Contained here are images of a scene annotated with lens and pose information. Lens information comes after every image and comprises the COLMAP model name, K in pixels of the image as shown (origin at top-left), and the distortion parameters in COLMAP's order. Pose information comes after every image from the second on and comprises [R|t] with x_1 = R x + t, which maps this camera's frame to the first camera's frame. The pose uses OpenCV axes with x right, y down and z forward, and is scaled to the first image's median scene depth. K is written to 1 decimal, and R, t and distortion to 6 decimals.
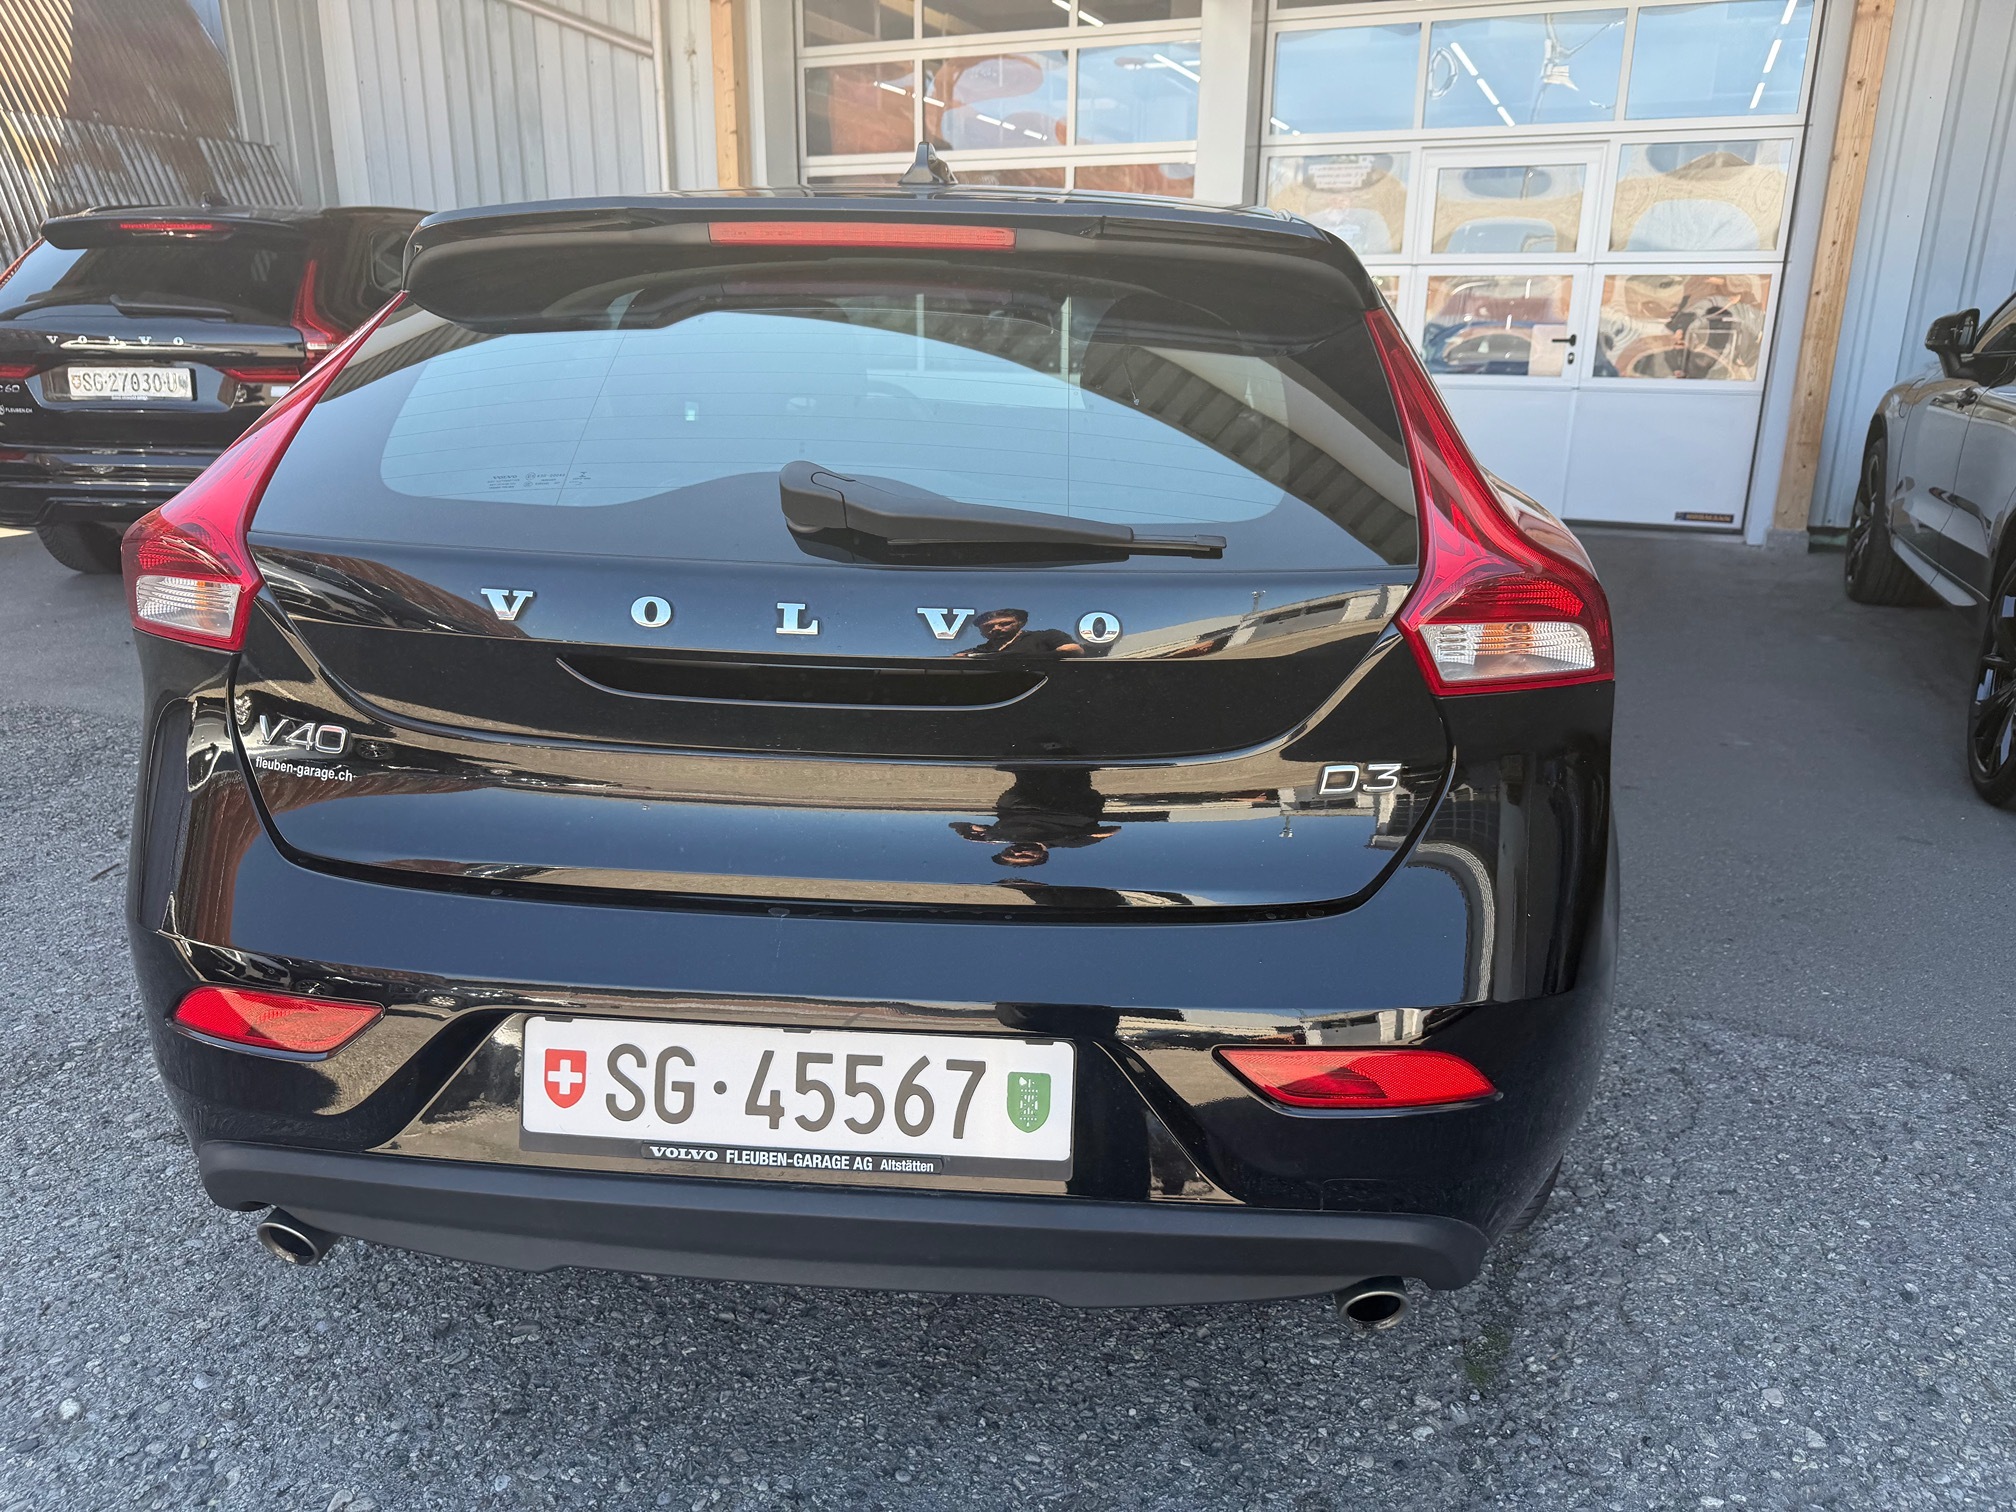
lens RADIAL K [[1423.8, 0, 1017.5], [0, 1423.8, 761.0], [0, 0, 1]] dist [0.084071, -0.078800]
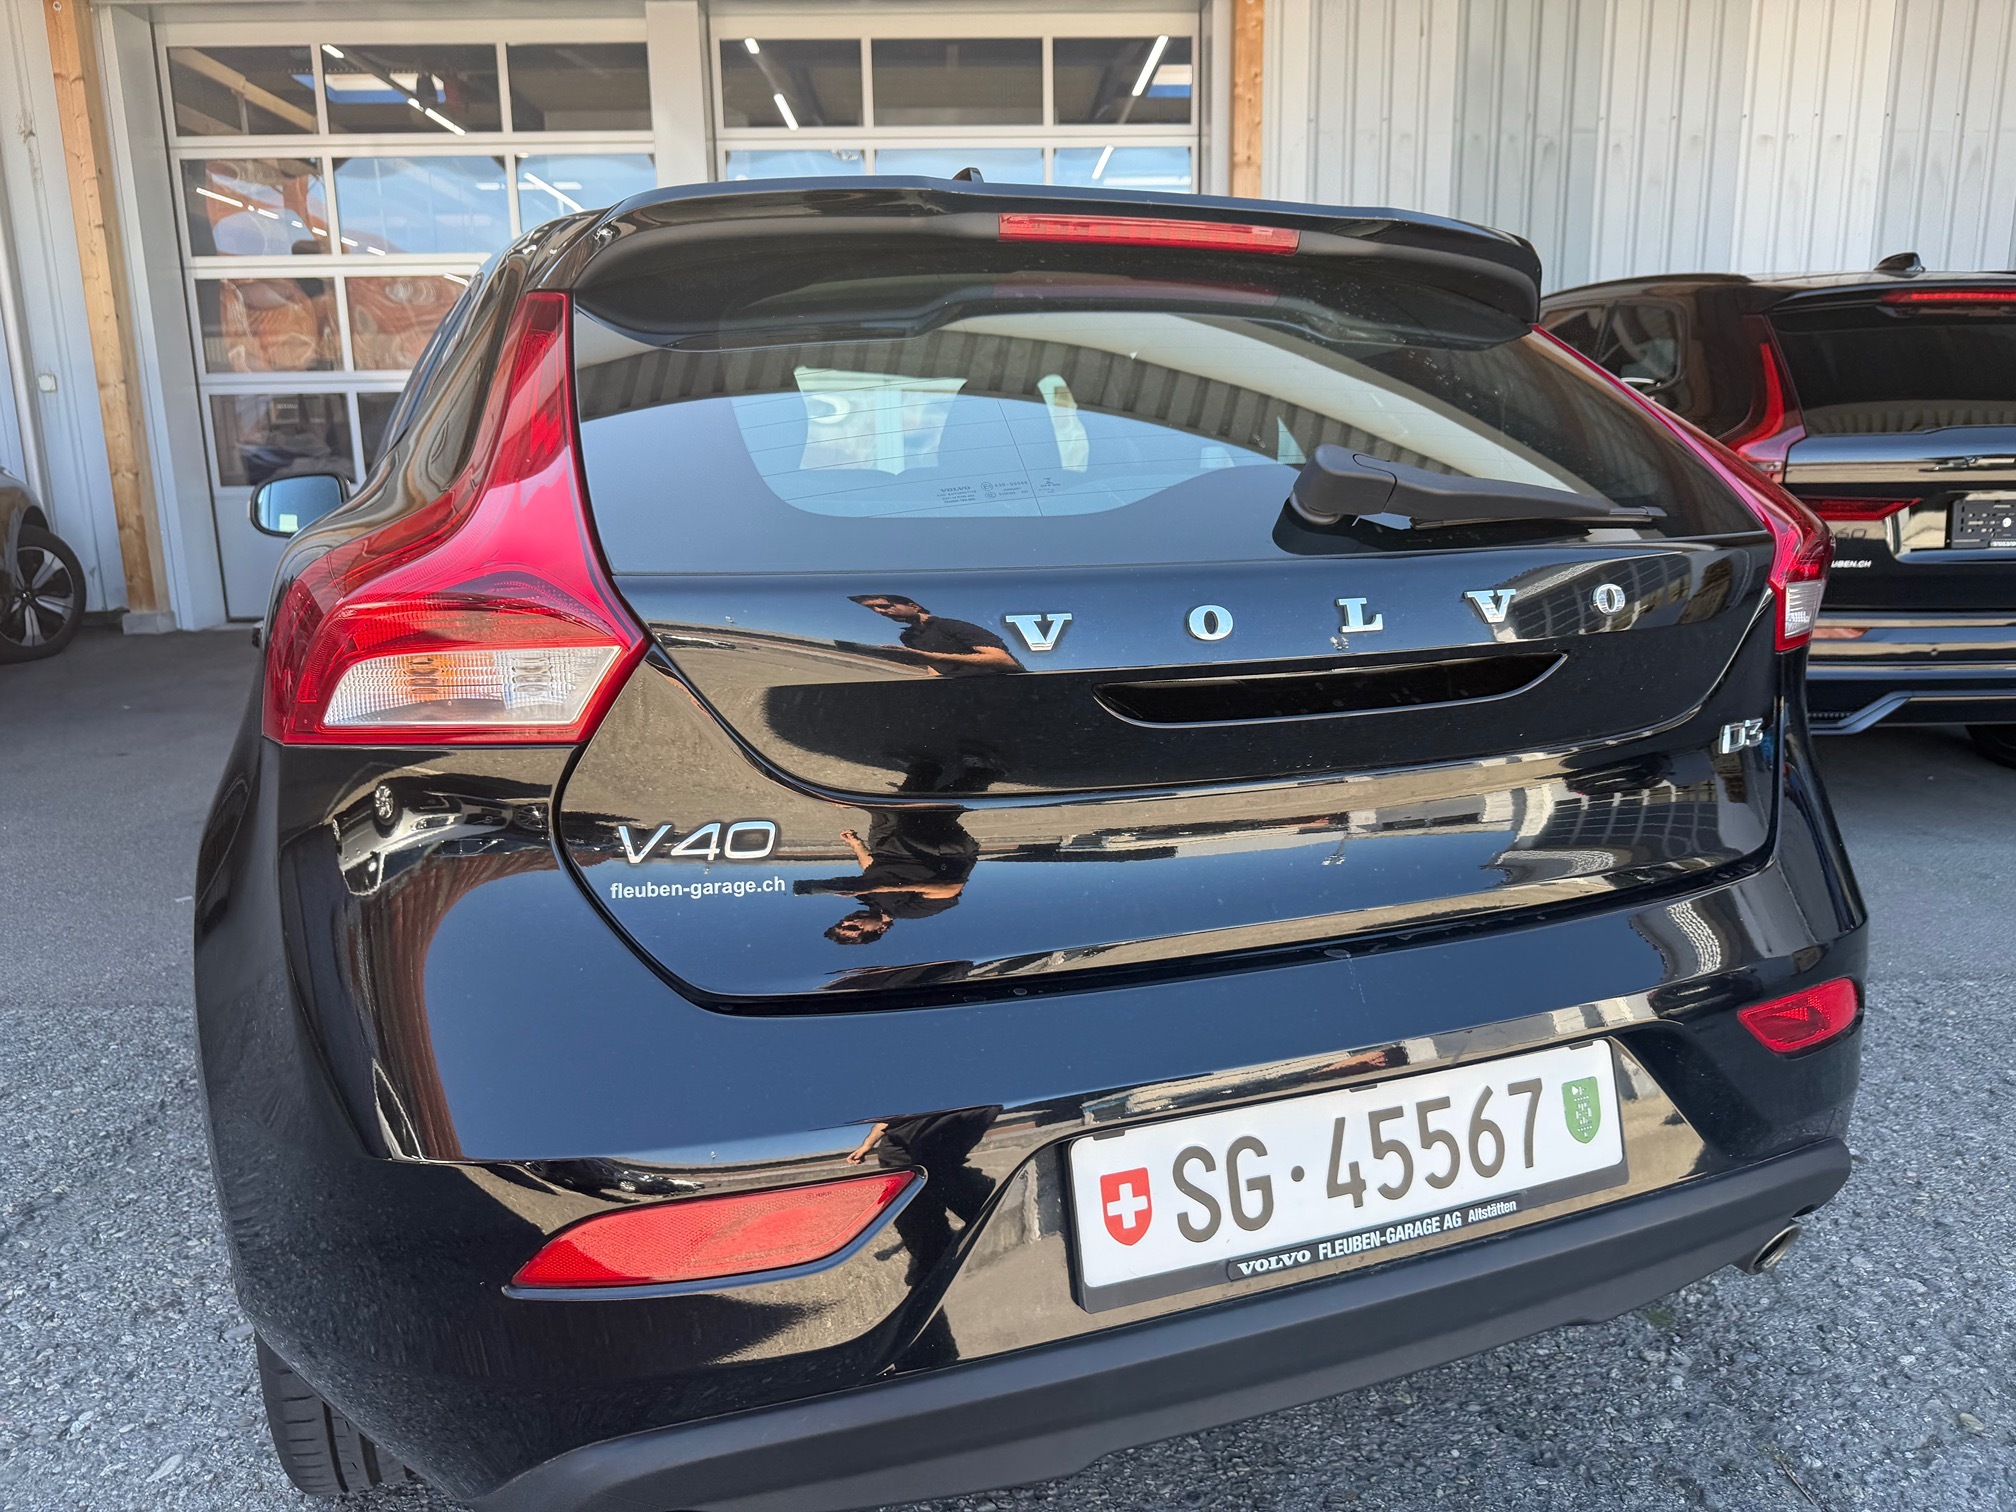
lens RADIAL K [[1438.7, 0, 1016.6], [0, 1438.7, 749.0], [0, 0, 1]] dist [0.009431, -0.021128]
pose [[0.900043, -0.110032, 0.421683, -0.689882], [0.146946, 0.987561, -0.055953, 0.001819], [-0.410281, 0.112325, 0.905015, 0.266369]]
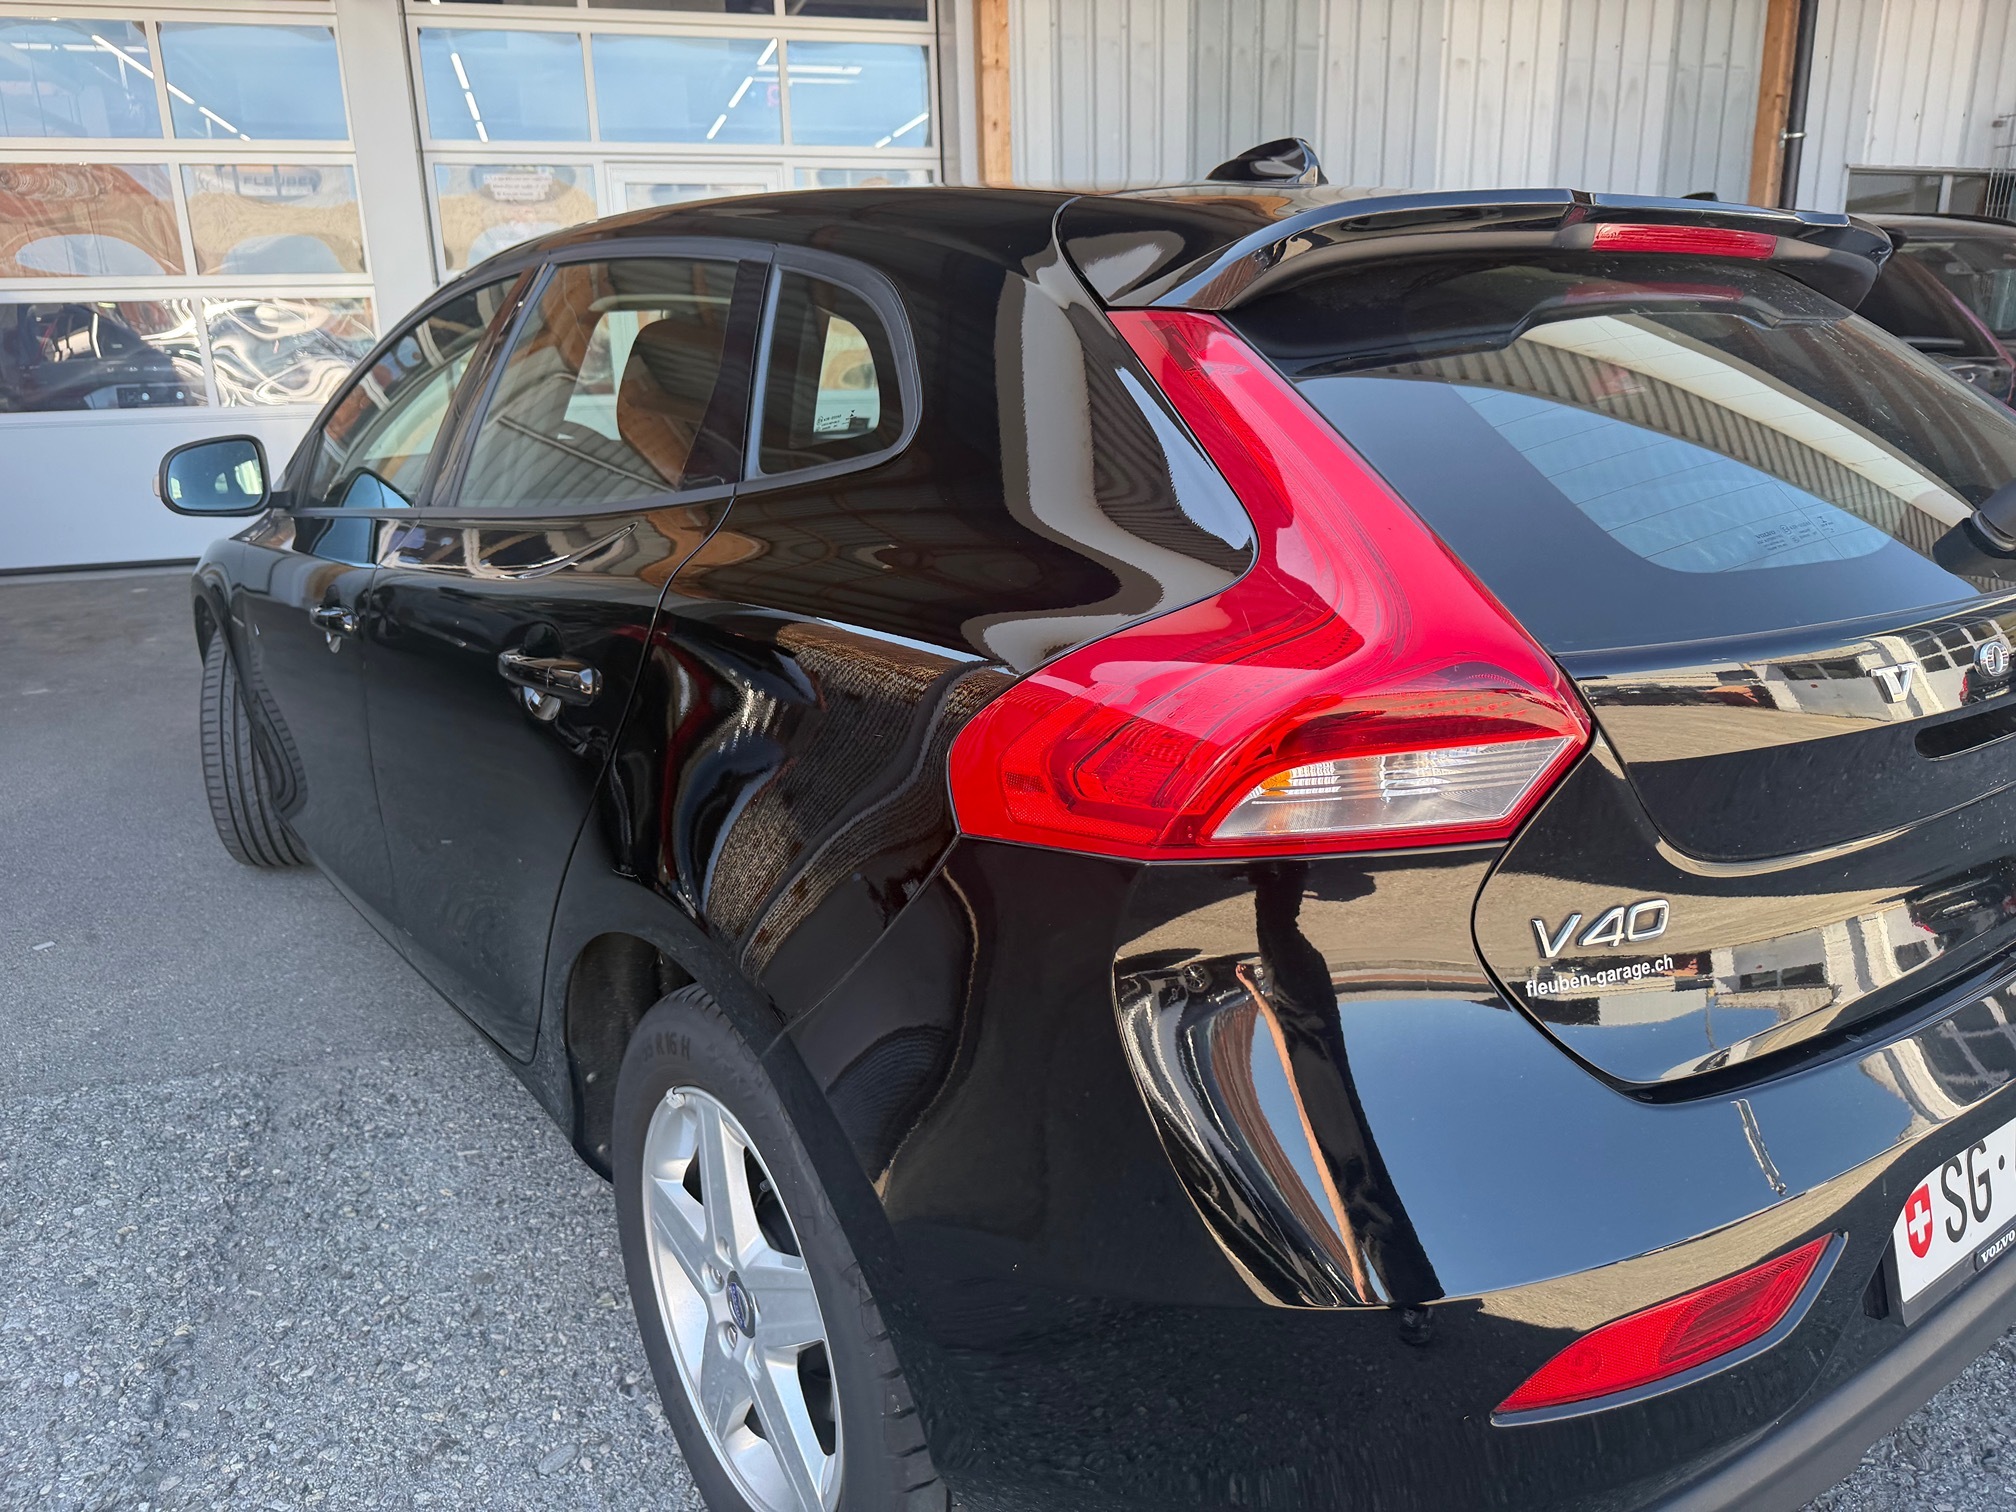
lens RADIAL K [[1438.7, 0, 1016.6], [0, 1438.7, 749.0], [0, 0, 1]] dist [0.009431, -0.021128]
pose [[0.756187, -0.202493, 0.622236, -1.198959], [0.213444, 0.975234, 0.057976, -0.217308], [-0.618566, 0.088972, 0.780680, 0.648924]]
